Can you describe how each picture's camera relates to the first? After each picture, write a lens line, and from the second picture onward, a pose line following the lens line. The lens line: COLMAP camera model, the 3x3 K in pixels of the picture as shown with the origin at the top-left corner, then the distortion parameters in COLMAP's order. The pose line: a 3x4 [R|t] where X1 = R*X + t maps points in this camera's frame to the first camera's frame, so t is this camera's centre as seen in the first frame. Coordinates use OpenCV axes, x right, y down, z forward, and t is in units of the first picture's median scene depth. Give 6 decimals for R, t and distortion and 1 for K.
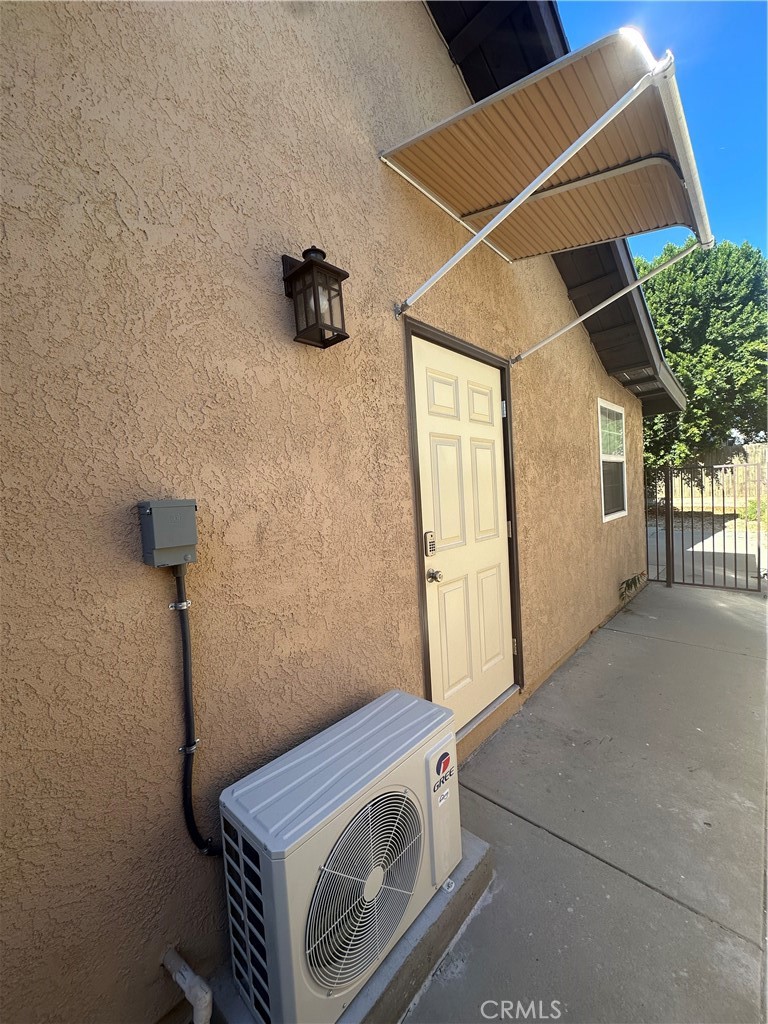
lens RADIAL K [[409.2, 0, 384.5], [0, 409.2, 511.2], [0, 0, 1]] dist [-0.004764, 0.000900]
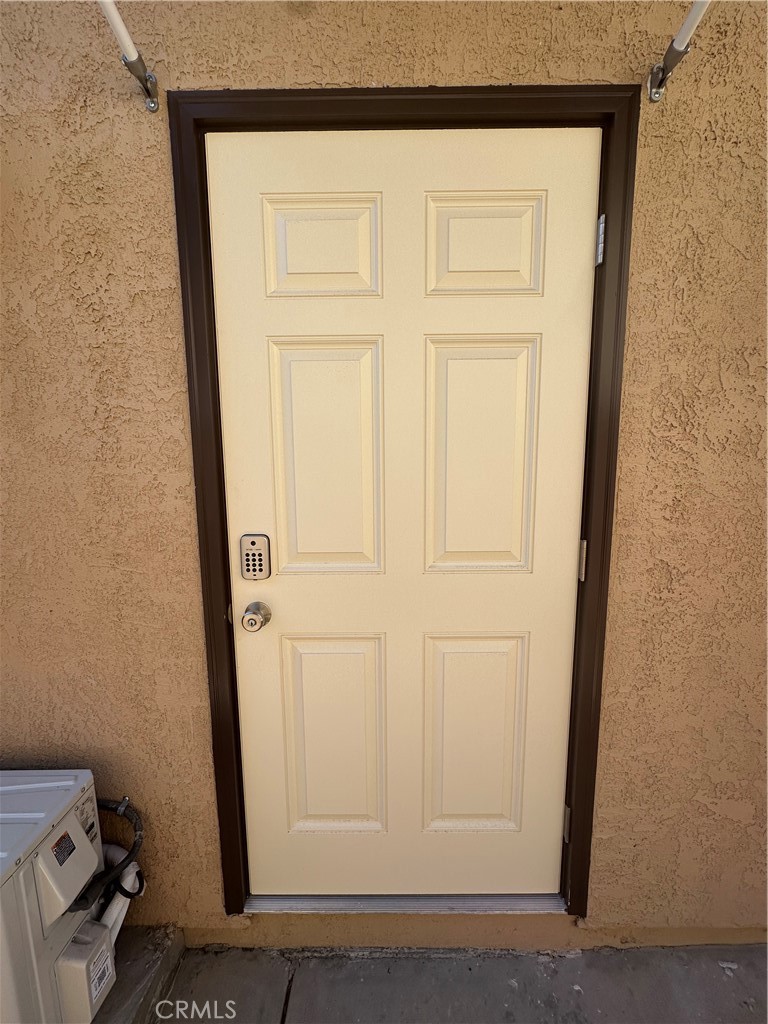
lens RADIAL K [[409.2, 0, 384.5], [0, 409.2, 511.2], [0, 0, 1]] dist [-0.004764, 0.000900]
pose [[0.673364, 0.148210, -0.724303, 0.670808], [-0.059818, 0.987410, 0.146438, -0.074153], [0.736887, -0.055280, 0.673752, 0.861689]]
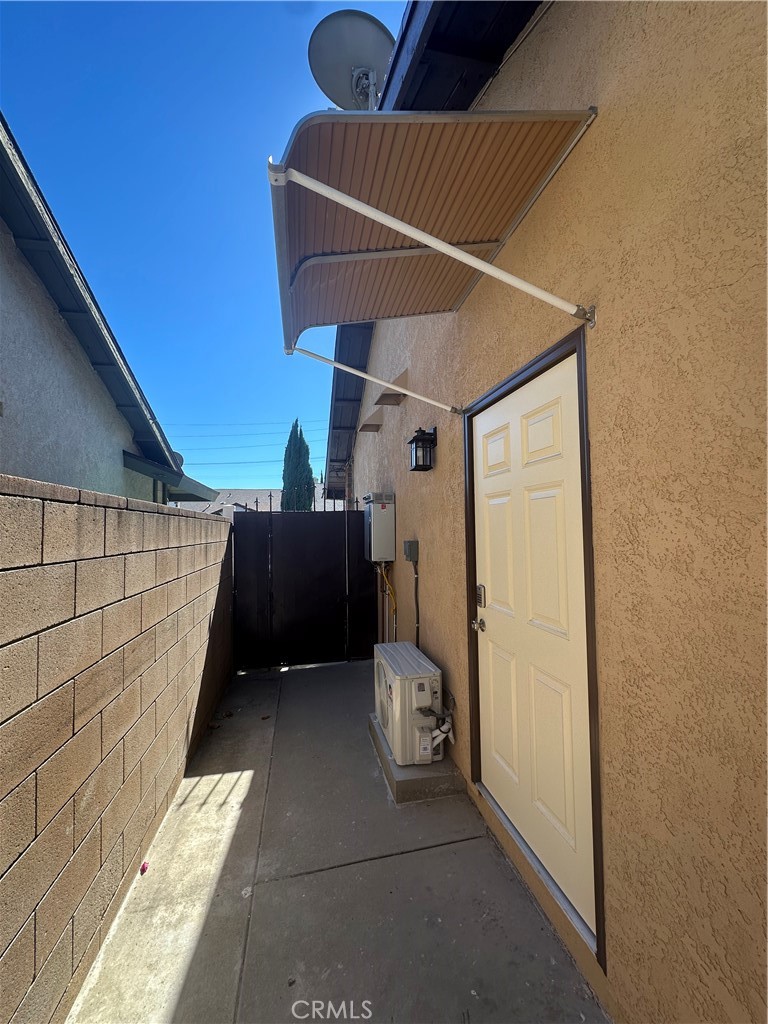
lens RADIAL K [[409.2, 0, 384.5], [0, 409.2, 511.2], [0, 0, 1]] dist [-0.004764, 0.000900]
pose [[-0.575900, 0.032030, -0.816893, 1.298612], [0.015703, 0.999481, 0.028119, -0.207947], [0.817369, 0.003366, -0.576104, 1.590530]]
